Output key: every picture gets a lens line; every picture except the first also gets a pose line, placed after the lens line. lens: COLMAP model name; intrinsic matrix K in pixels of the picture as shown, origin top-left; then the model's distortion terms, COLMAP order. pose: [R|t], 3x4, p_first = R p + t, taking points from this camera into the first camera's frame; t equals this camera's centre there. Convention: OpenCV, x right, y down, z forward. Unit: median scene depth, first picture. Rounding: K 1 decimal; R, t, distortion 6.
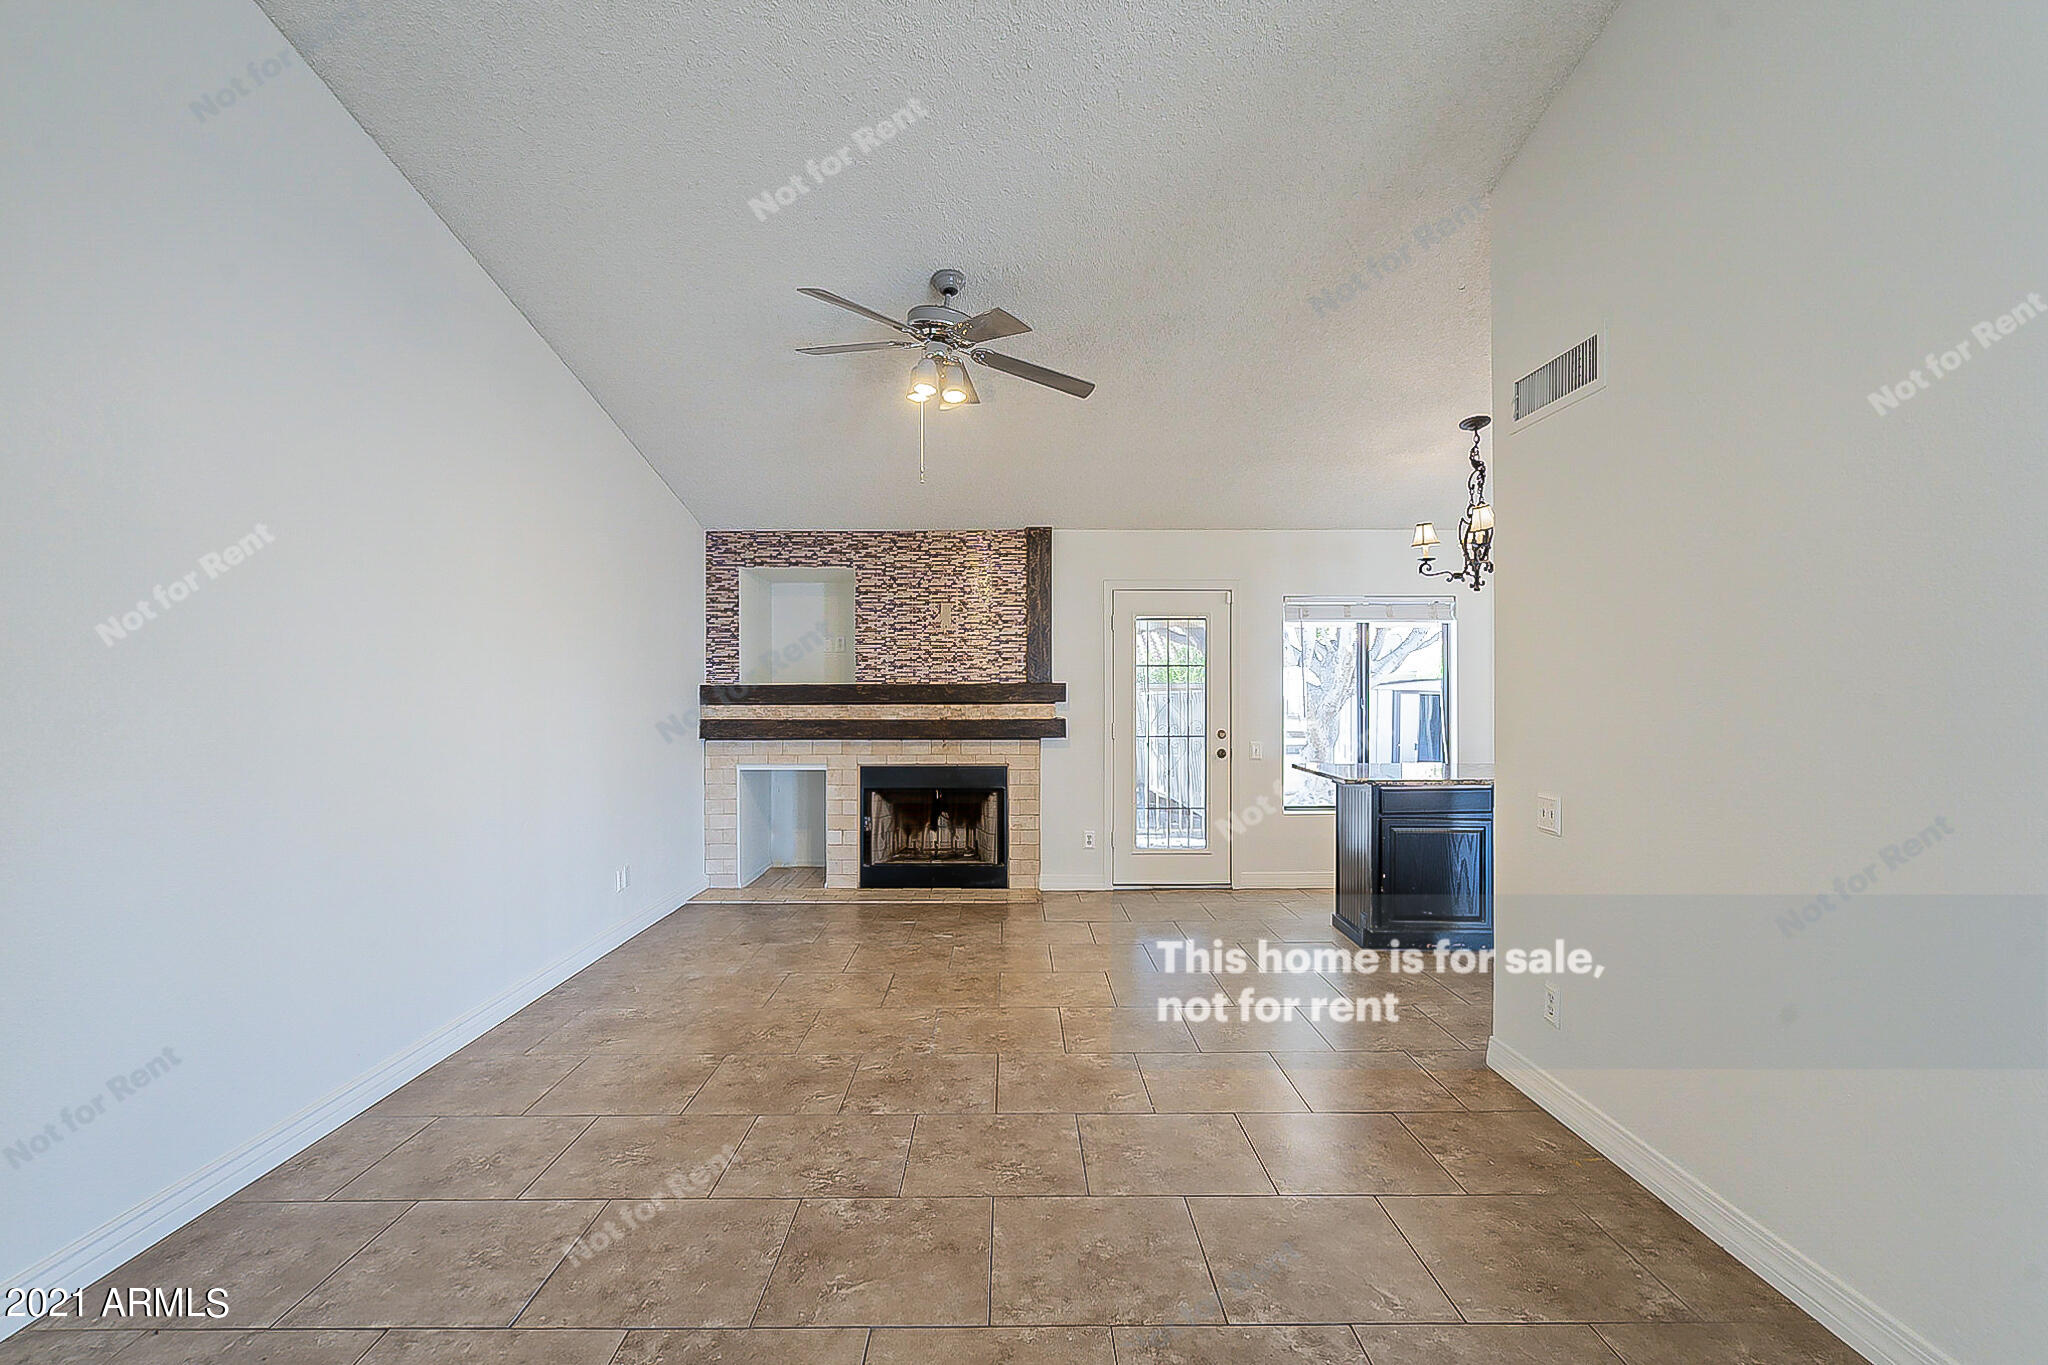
lens RADIAL K [[938.2, 0, 1018.9], [0, 938.2, 685.1], [0, 0, 1]] dist [-0.007523, 0.001060]
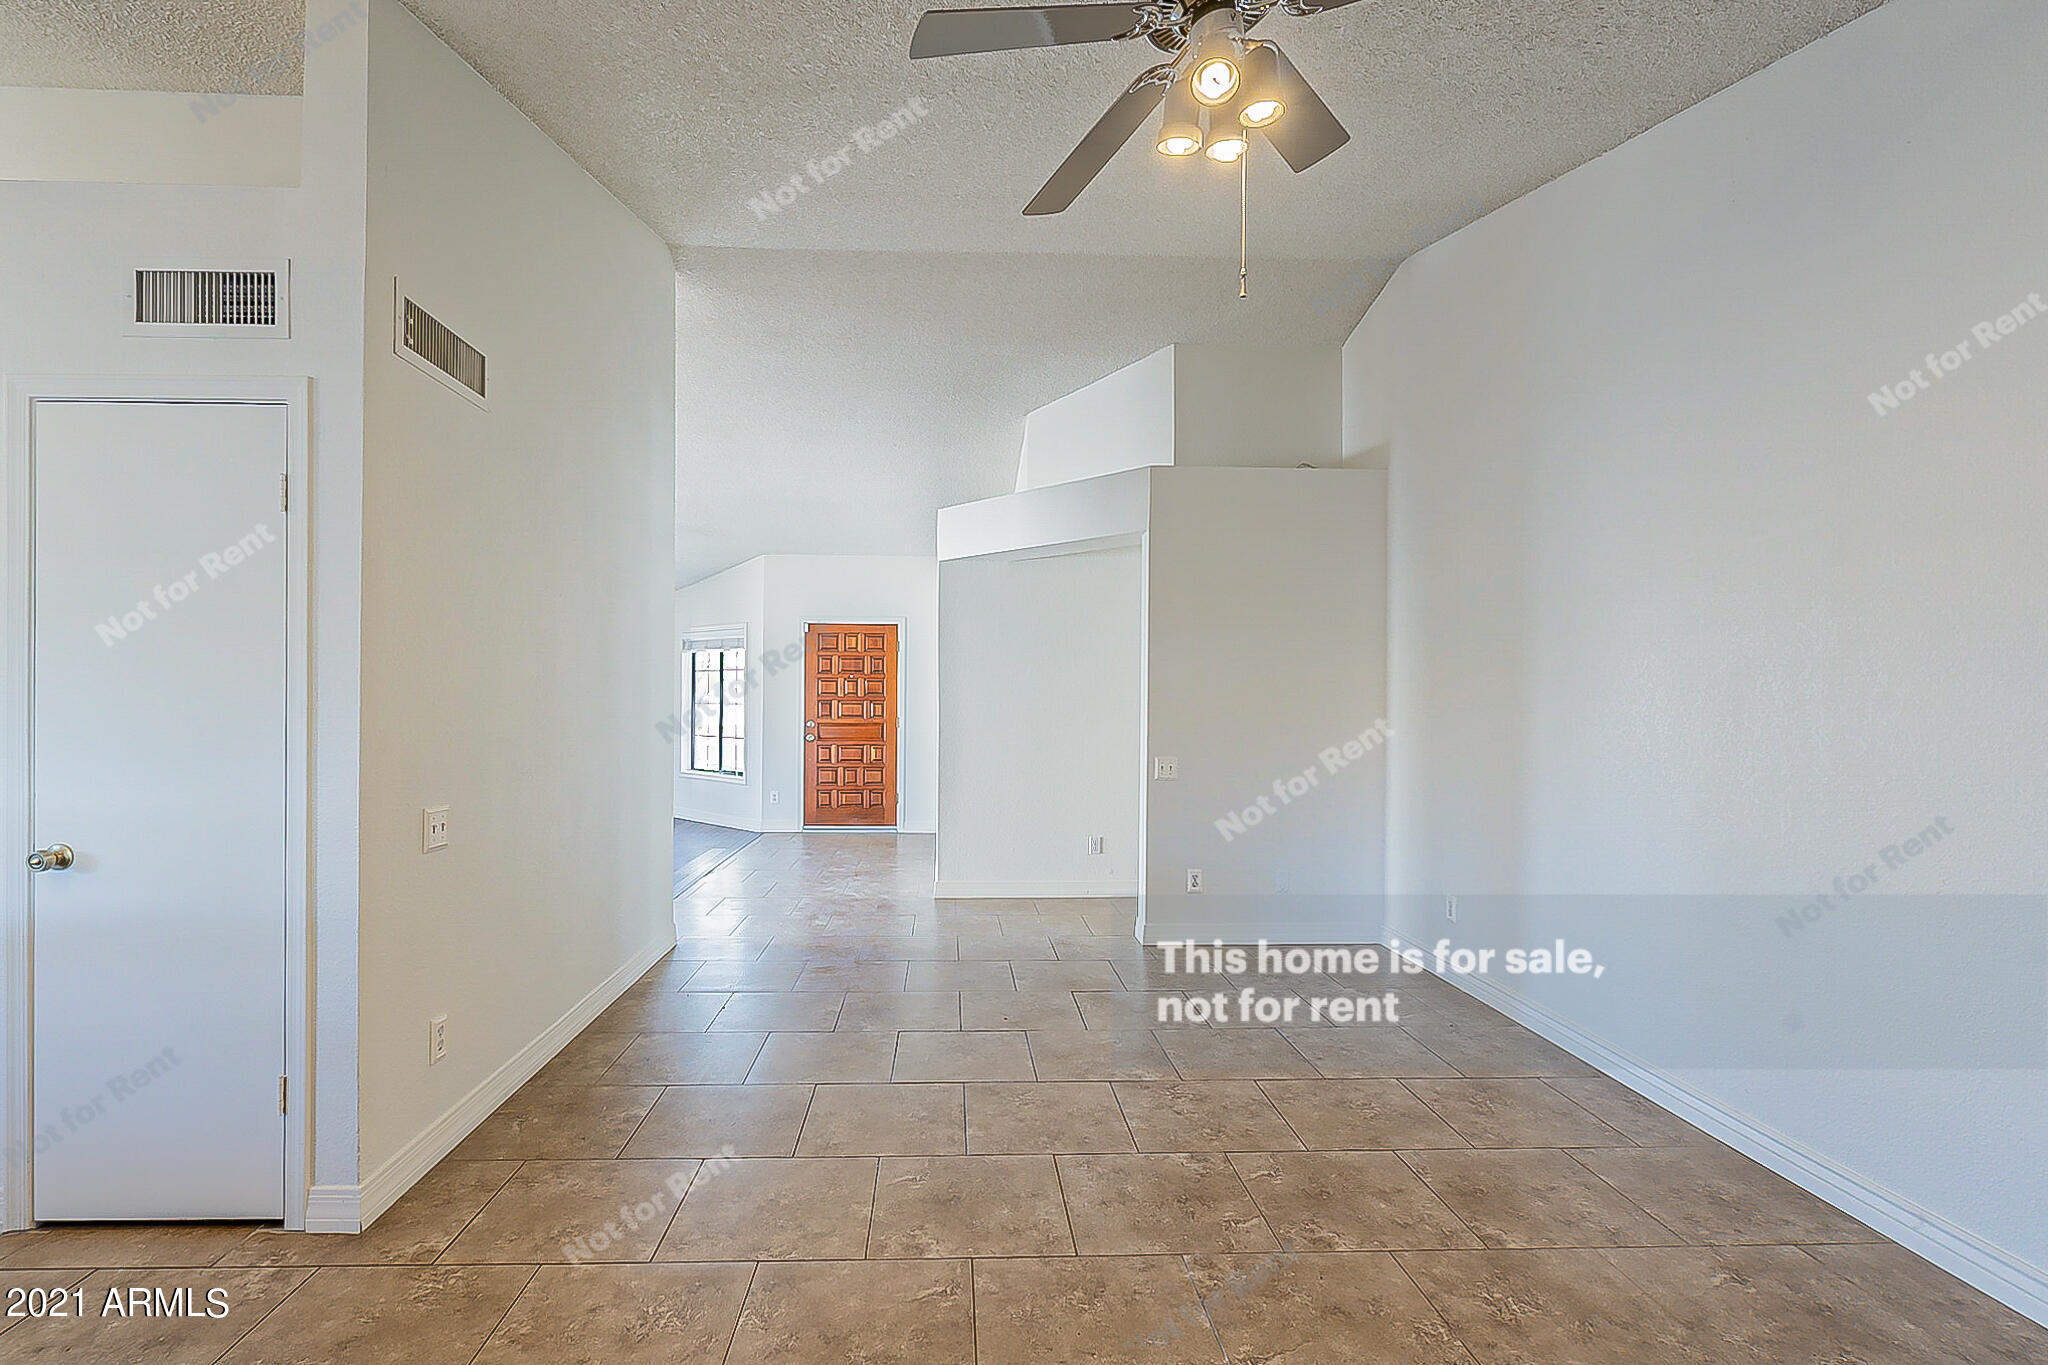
lens RADIAL K [[938.2, 0, 1004.9], [0, 938.2, 686.5], [0, 0, 1]] dist [-0.007523, 0.001060]
pose [[-0.998707, -0.004845, -0.050611, 0.068140], [-0.003900, 0.999816, -0.018759, 0.016216], [0.050692, -0.018537, -0.998542, 1.812603]]
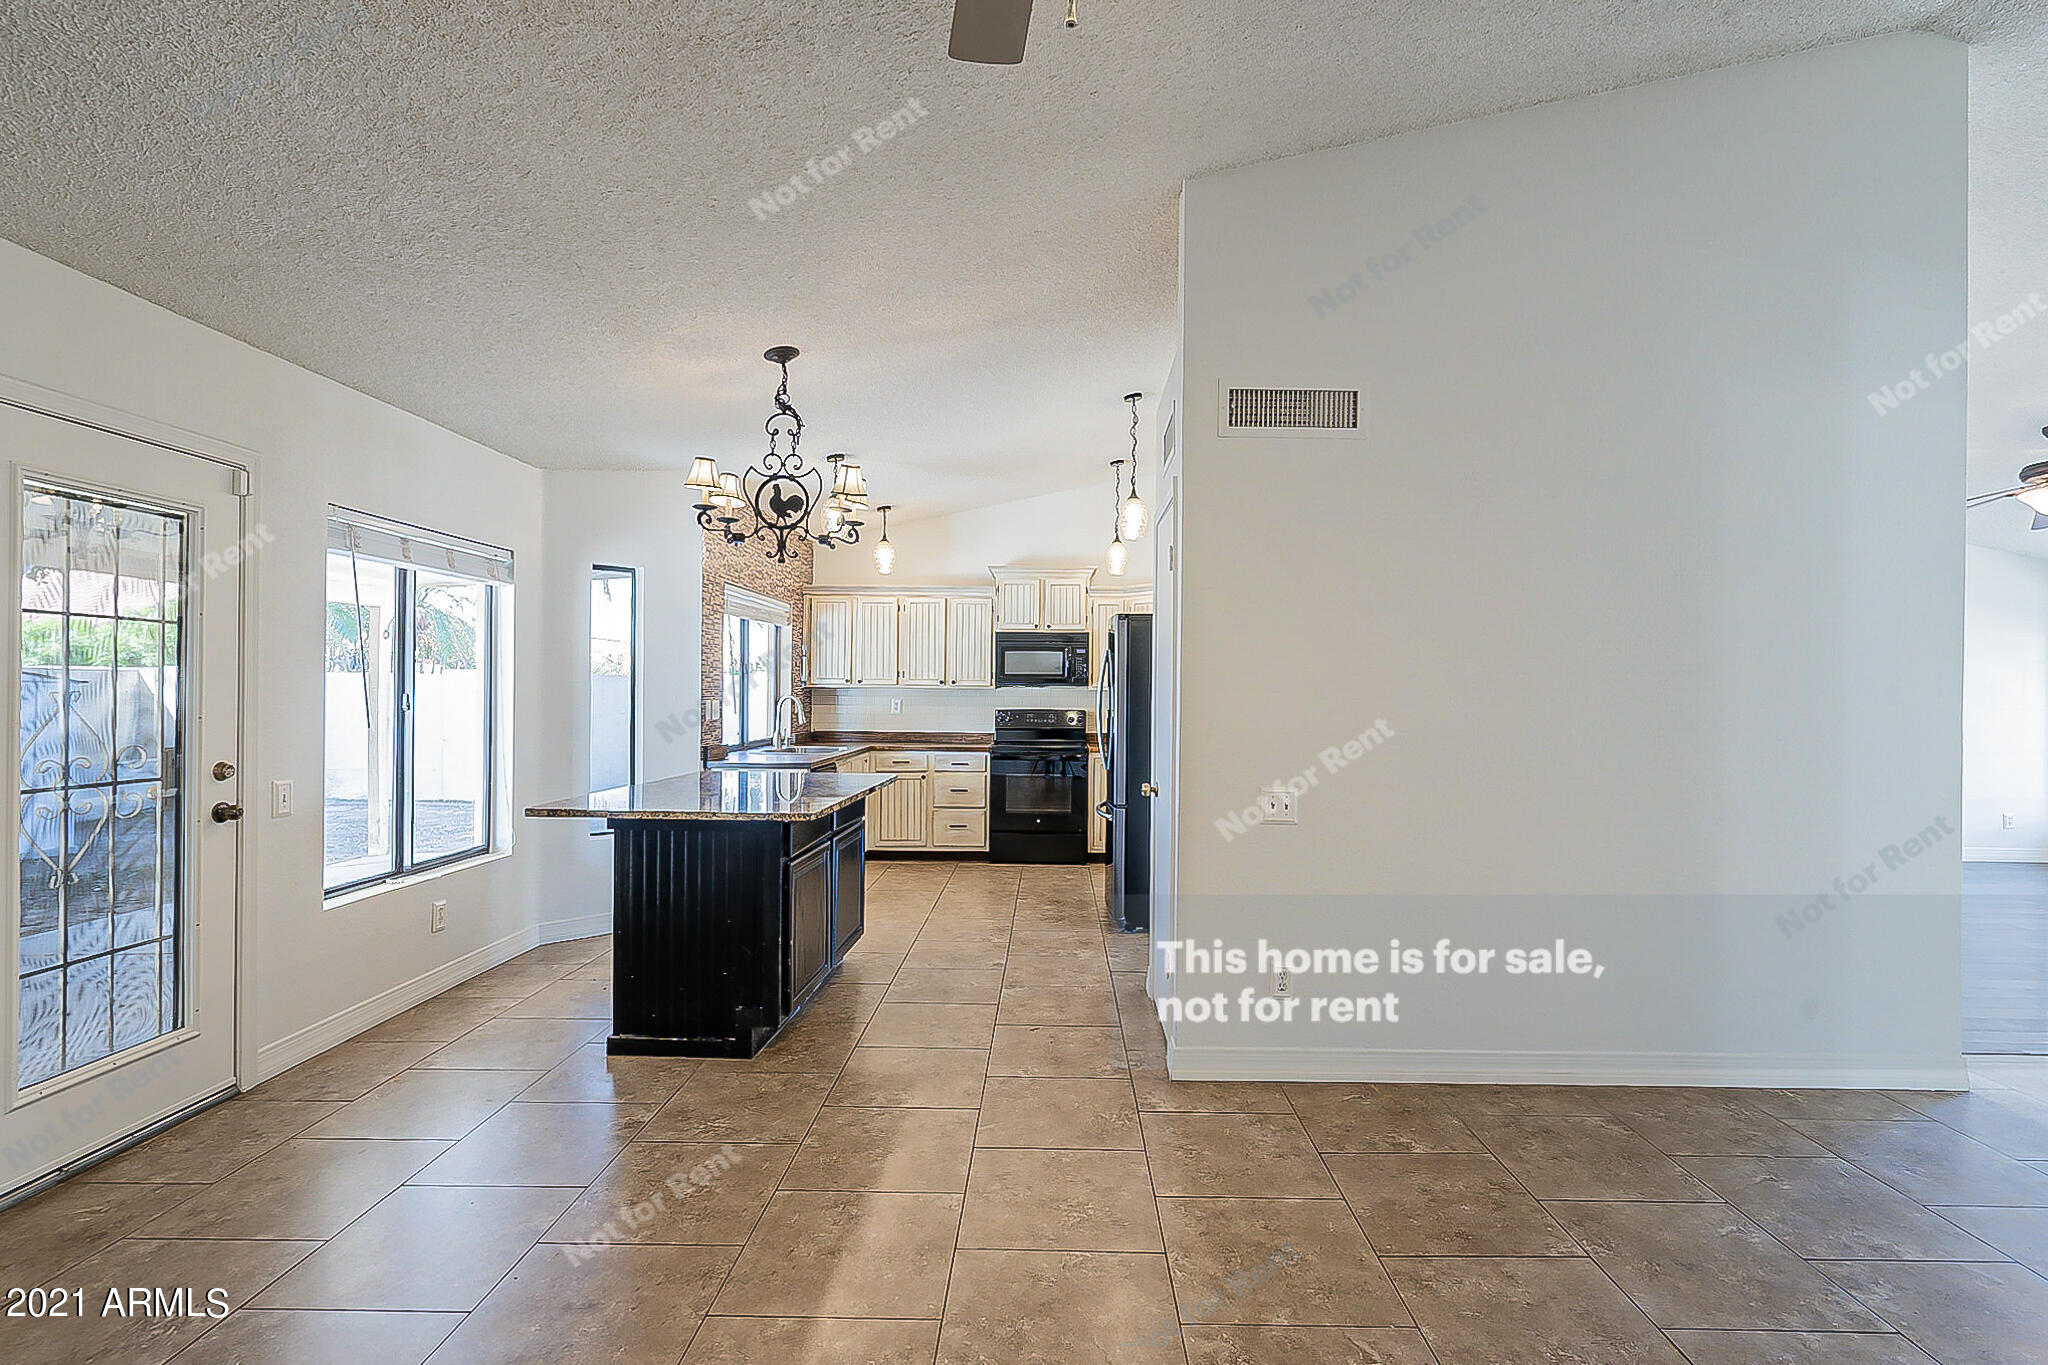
lens RADIAL K [[938.2, 0, 1033.9], [0, 938.2, 689.9], [0, 0, 1]] dist [-0.007523, 0.001060]
pose [[0.012500, 0.003405, 0.999916, -0.492892], [-0.020915, 0.999776, -0.003143, 0.010257], [-0.999703, -0.020874, 0.012569, 1.202892]]
